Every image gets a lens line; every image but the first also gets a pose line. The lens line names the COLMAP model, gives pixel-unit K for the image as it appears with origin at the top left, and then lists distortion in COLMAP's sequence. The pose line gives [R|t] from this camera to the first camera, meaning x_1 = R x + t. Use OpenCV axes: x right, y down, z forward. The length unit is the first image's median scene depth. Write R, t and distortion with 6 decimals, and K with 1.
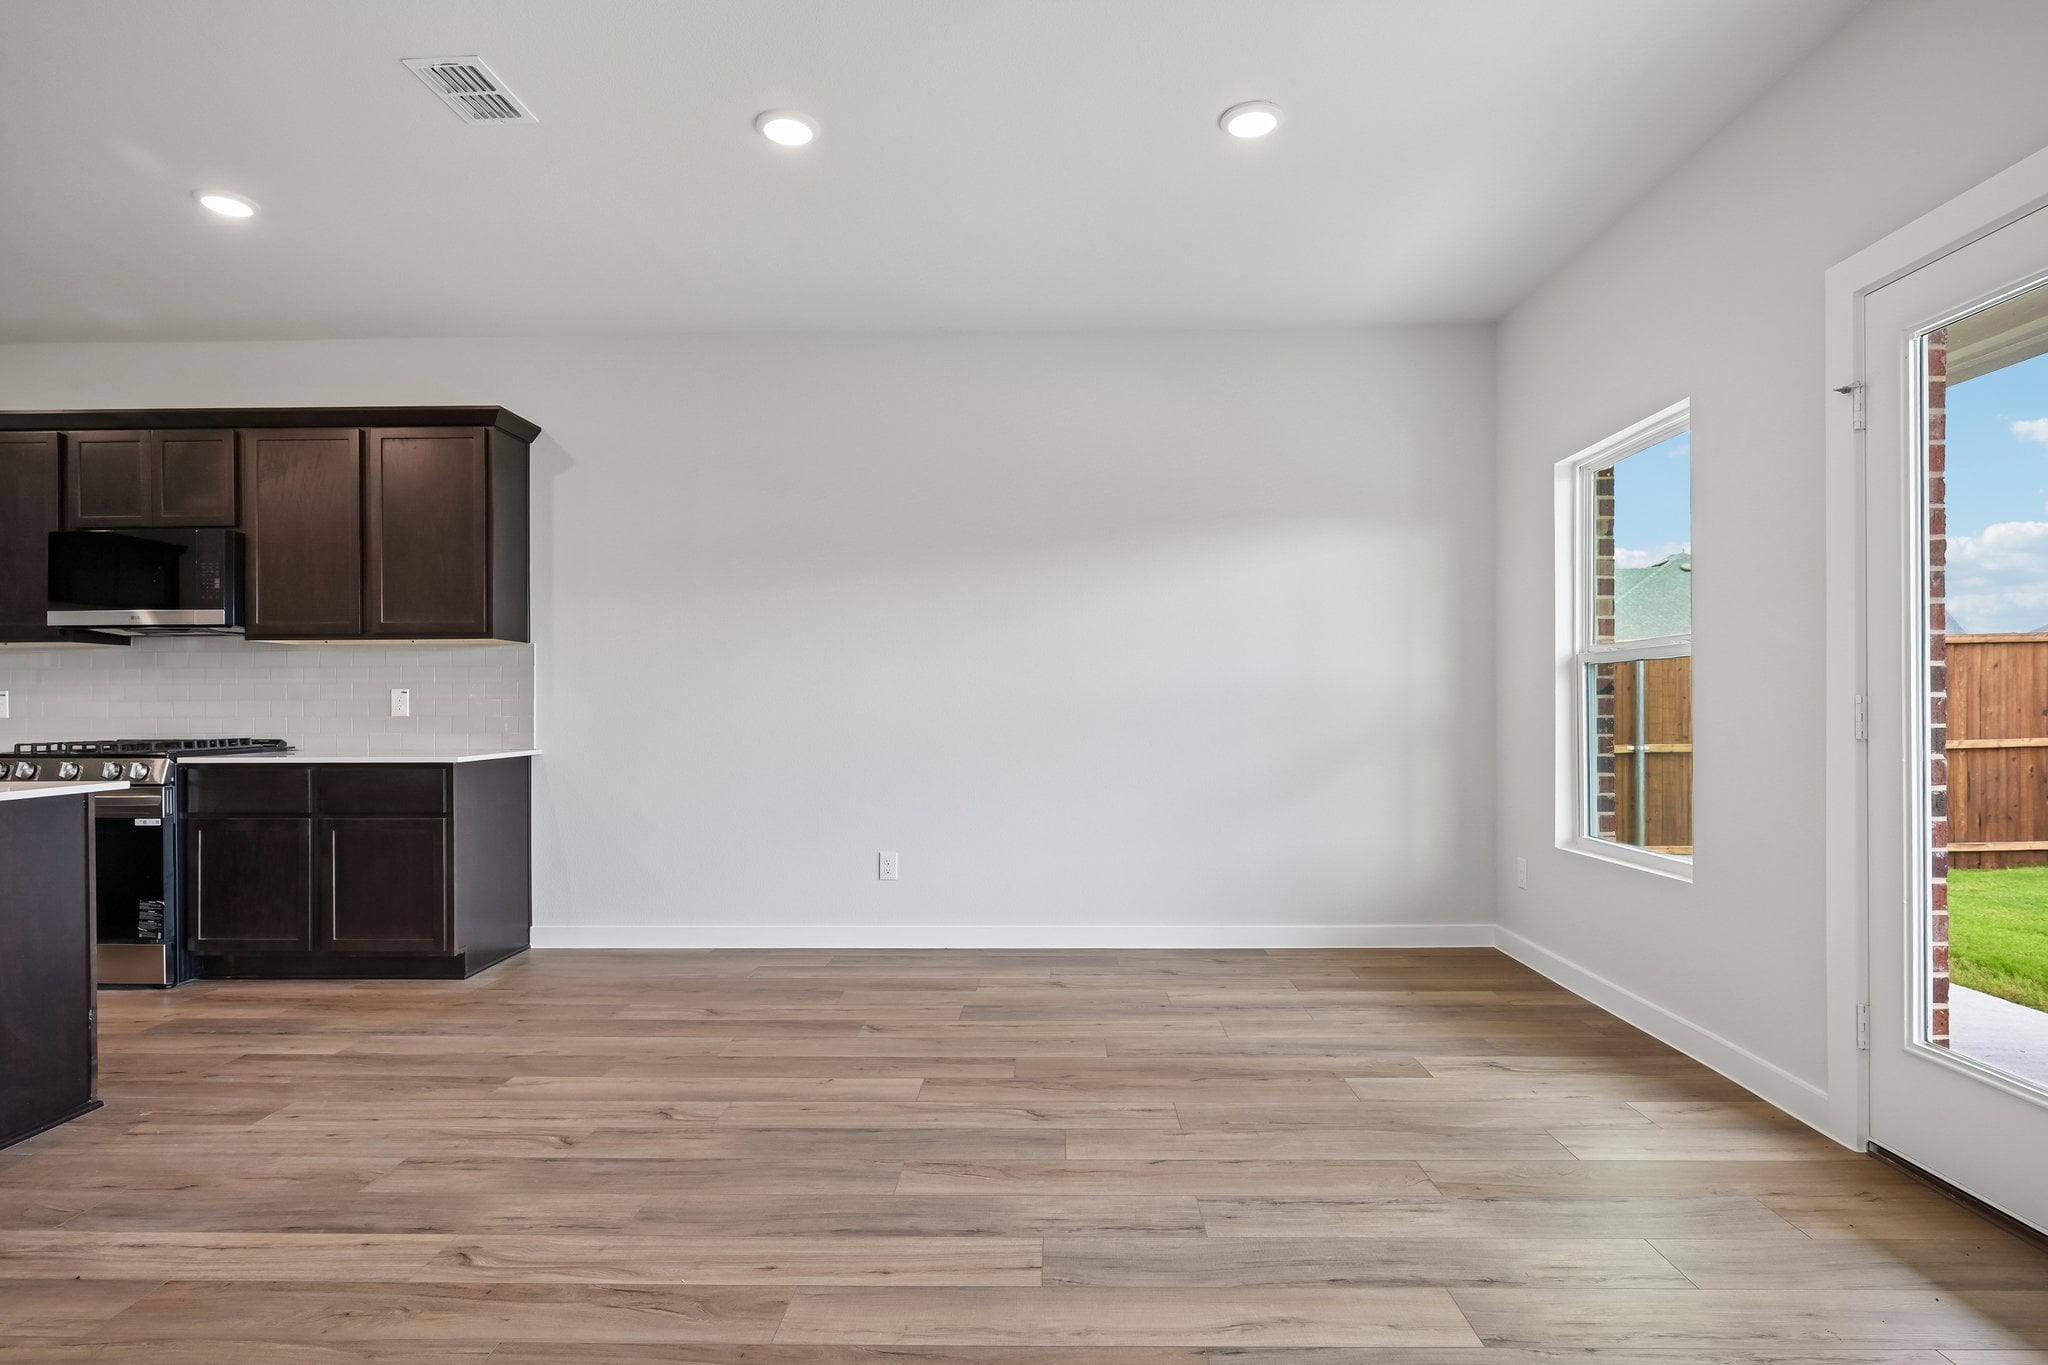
lens RADIAL K [[1039.3, 0, 1033.2], [0, 1039.3, 704.1], [0, 0, 1]] dist [-0.001321, -0.000018]
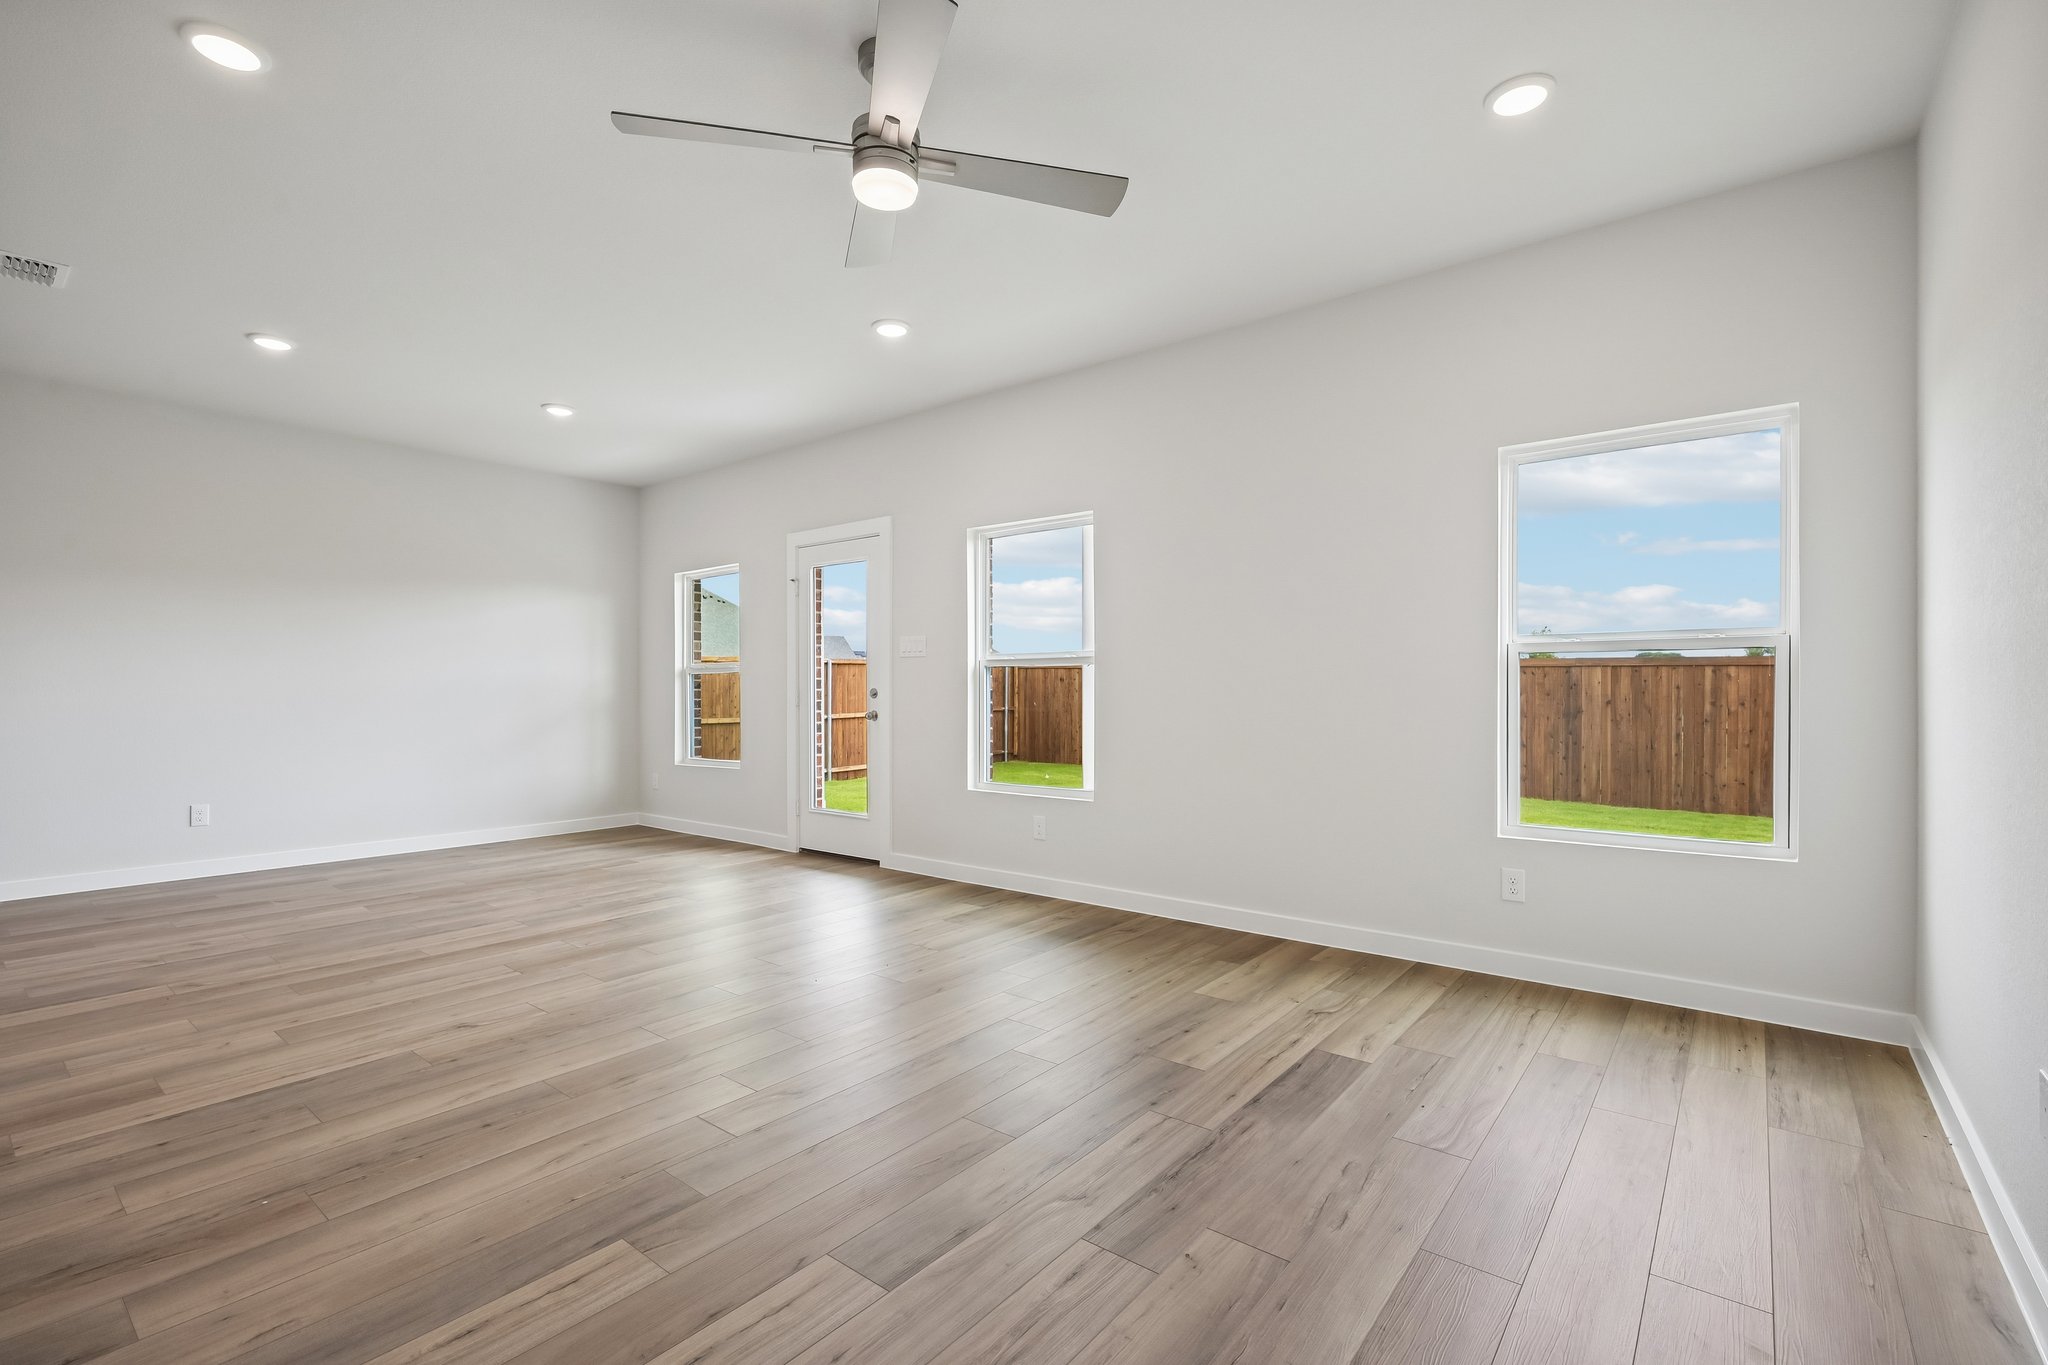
lens RADIAL K [[910.8, 0, 1026.7], [0, 910.8, 694.9], [0, 0, 1]] dist [0.000407, -0.000596]
pose [[0.607733, 0.002094, 0.794139, -0.529292], [-0.000167, 0.999997, -0.002509, 0.008041], [-0.794141, 0.001392, 0.607732, -0.669676]]
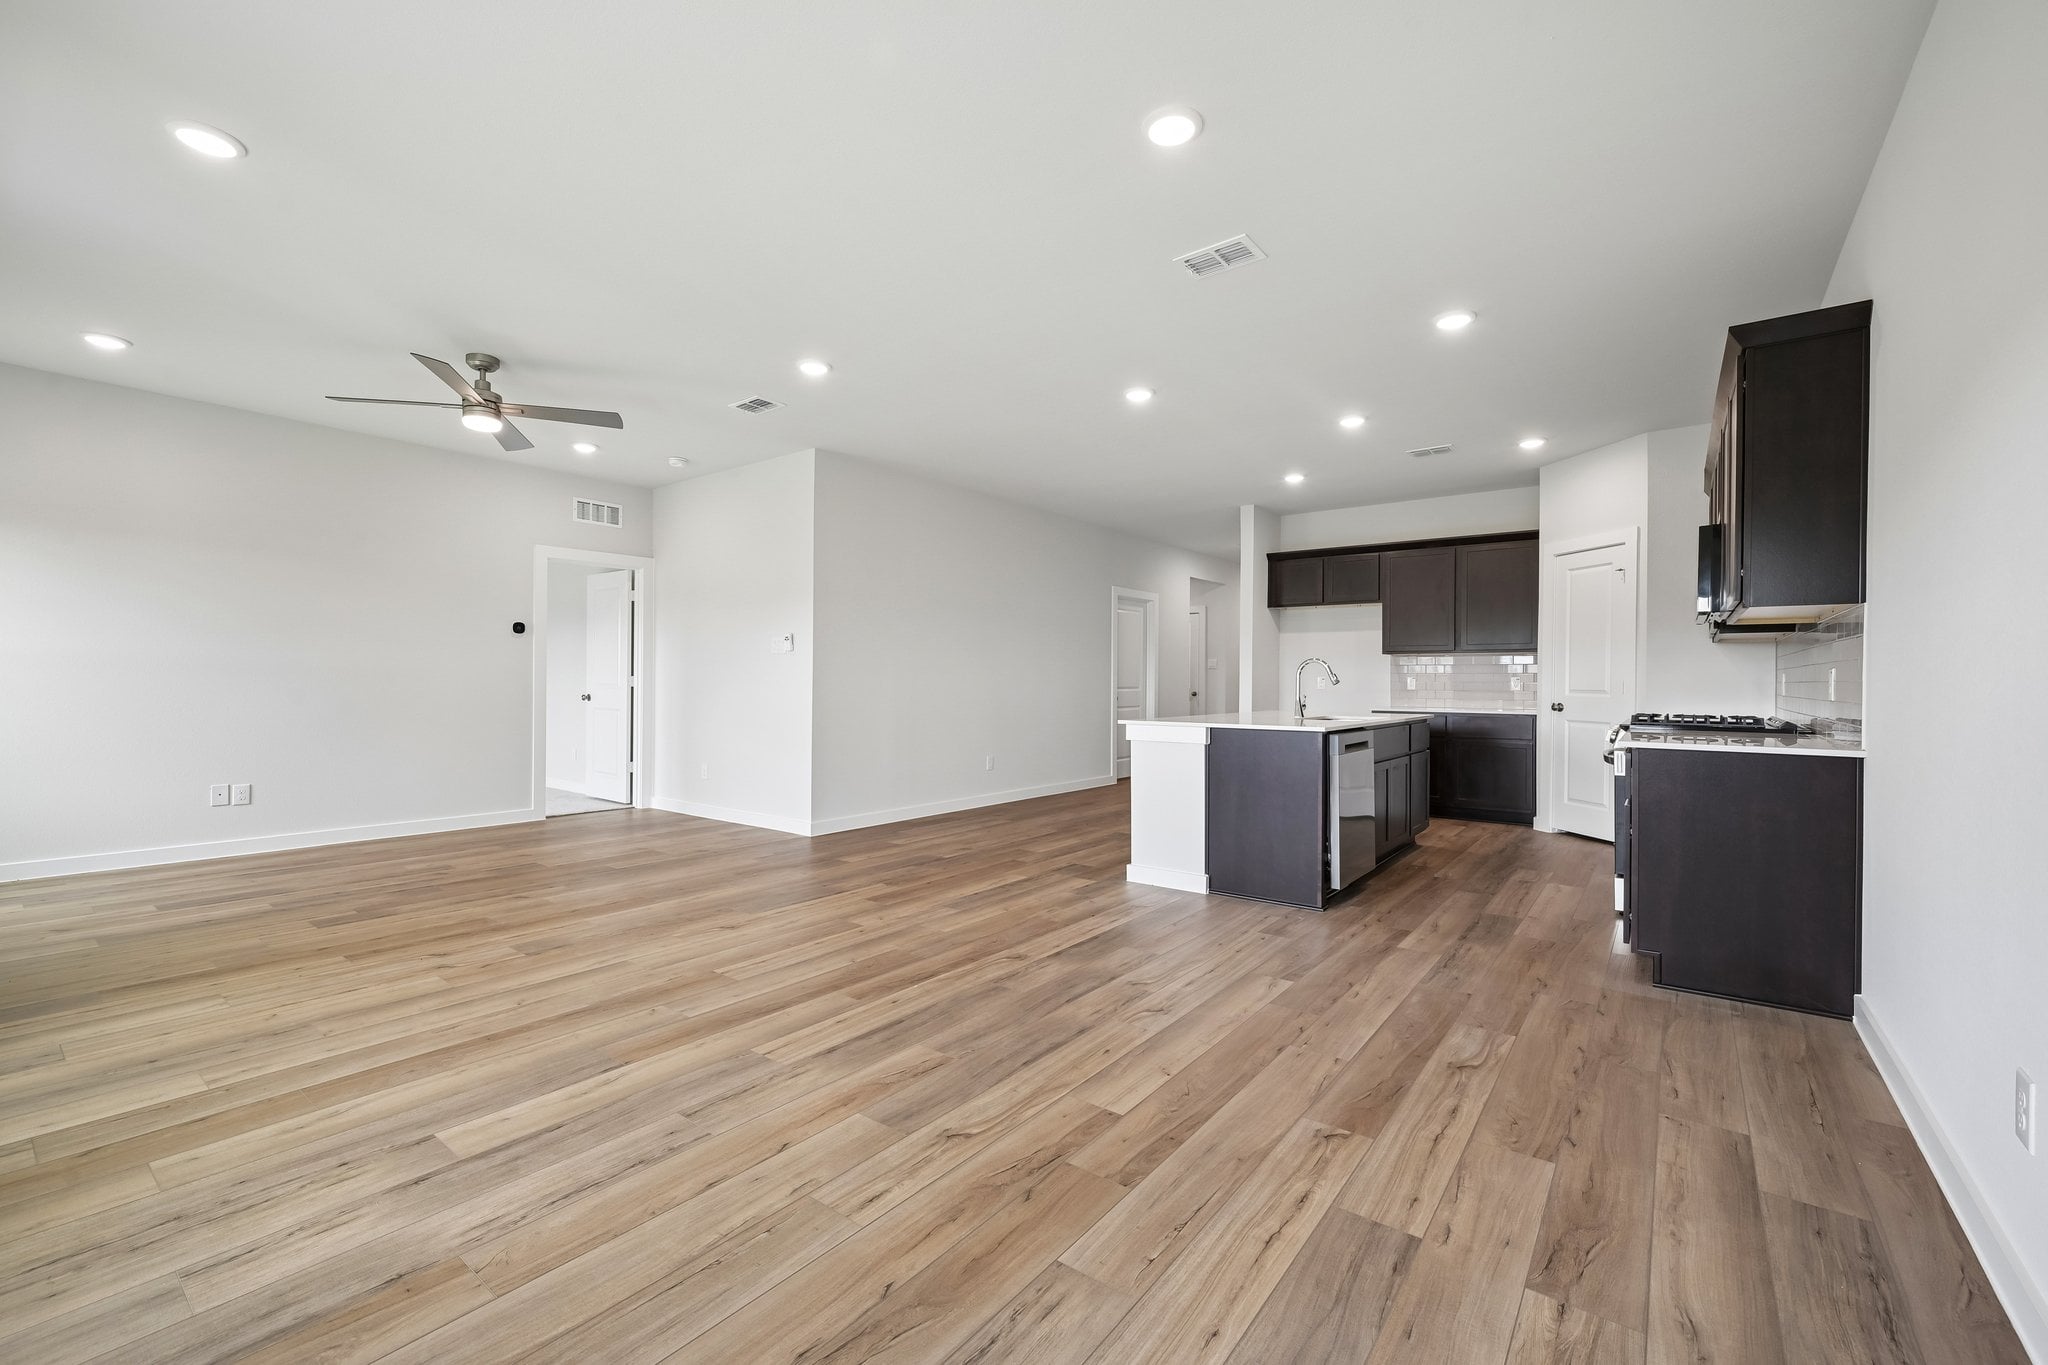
lens RADIAL K [[845.1, 0, 1029.3], [0, 845.1, 681.1], [0, 0, 1]] dist [-0.000992, -0.000400]
pose [[-0.589172, 0.001825, -0.808006, 0.423593], [-0.005472, 0.999966, 0.006248, -0.006604], [0.807989, 0.008102, -0.589142, 1.115207]]
